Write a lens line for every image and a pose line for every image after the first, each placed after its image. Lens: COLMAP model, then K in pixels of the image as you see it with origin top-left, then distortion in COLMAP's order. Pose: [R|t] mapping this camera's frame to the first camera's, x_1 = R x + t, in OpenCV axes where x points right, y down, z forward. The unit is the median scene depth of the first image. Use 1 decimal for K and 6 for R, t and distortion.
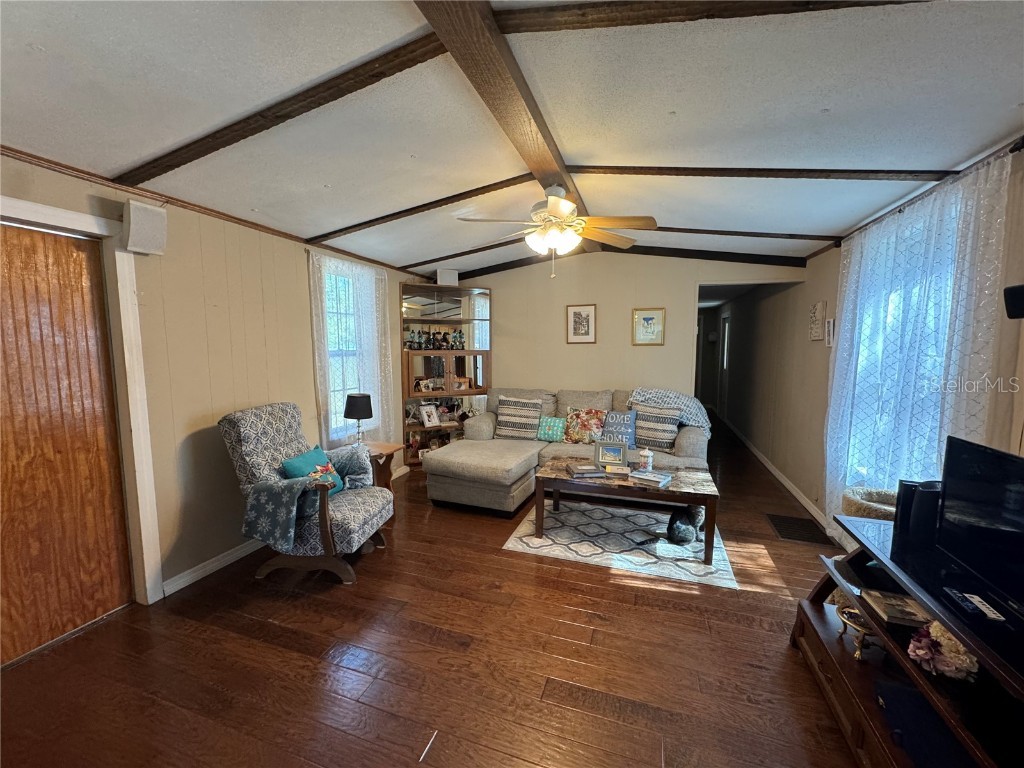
lens RADIAL K [[407.9, 0, 510.3], [0, 407.9, 384.3], [0, 0, 1]] dist [0.000489, -0.000153]
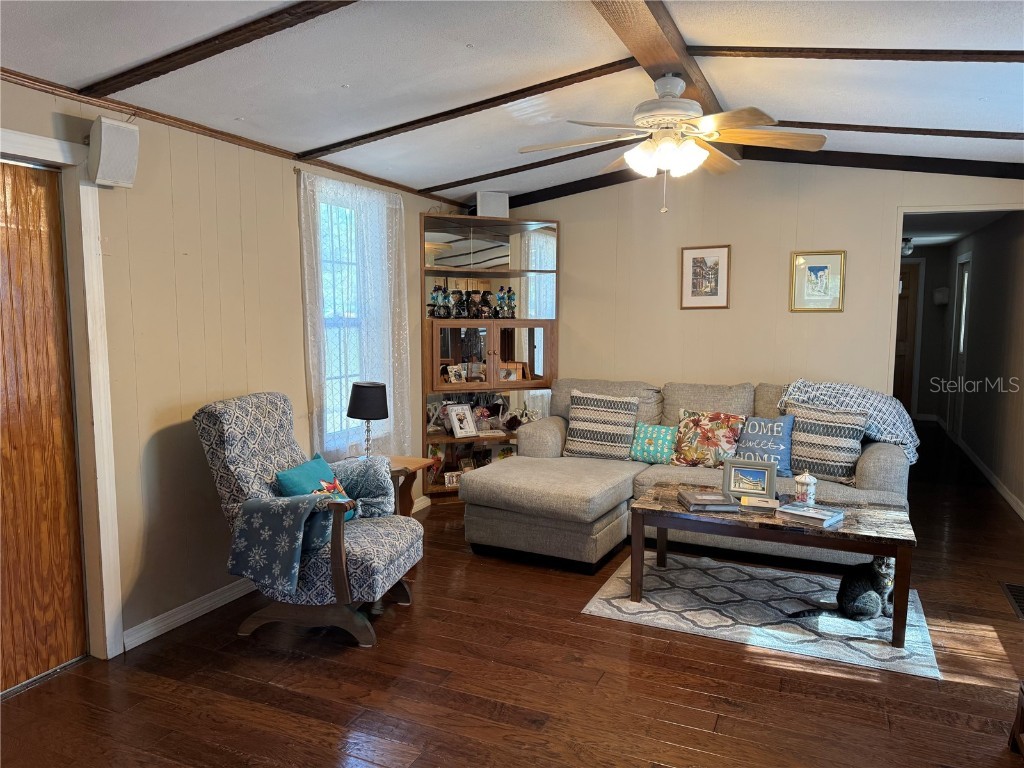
lens RADIAL K [[721.4, 0, 514.4], [0, 721.4, 386.0], [0, 0, 1]] dist [0.072893, -0.088110]
pose [[0.996571, 0.012753, -0.081752, -0.035948], [-0.011935, 0.999874, 0.010488, 0.015688], [0.081876, -0.009476, 0.996598, -0.200674]]
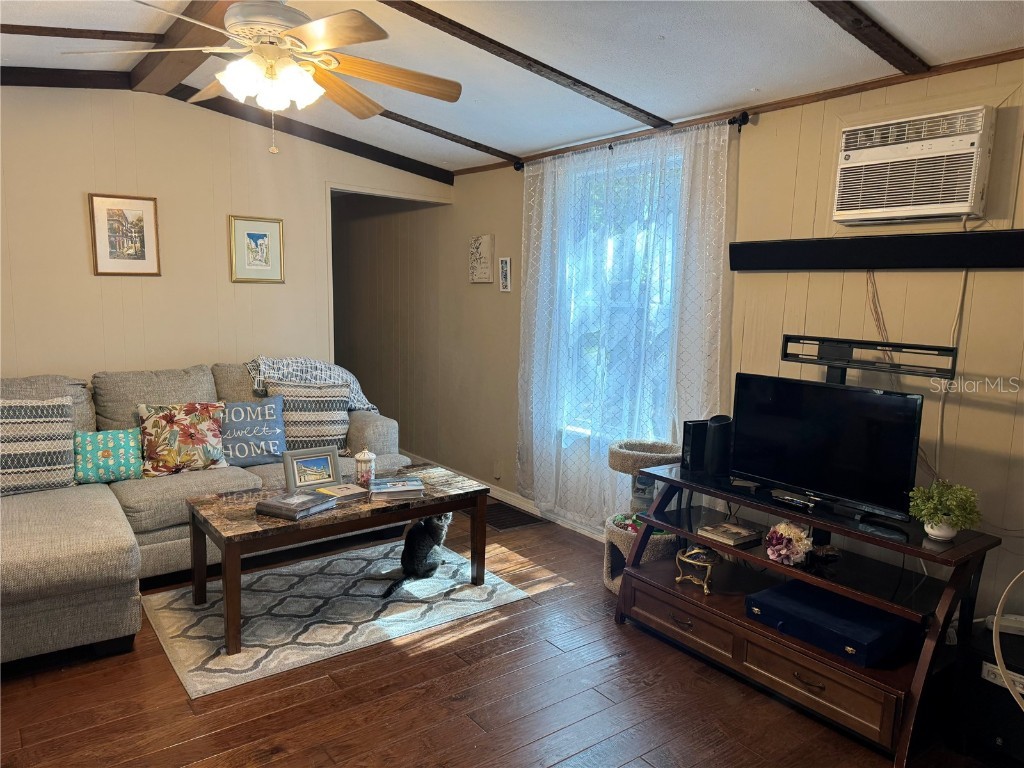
lens RADIAL K [[721.4, 0, 514.4], [0, 721.4, 386.0], [0, 0, 1]] dist [0.072893, -0.088110]
pose [[0.556259, -0.096309, 0.825410, -0.481382], [0.057991, 0.995339, 0.077055, -0.013042], [-0.828983, 0.005004, 0.559251, 0.191474]]
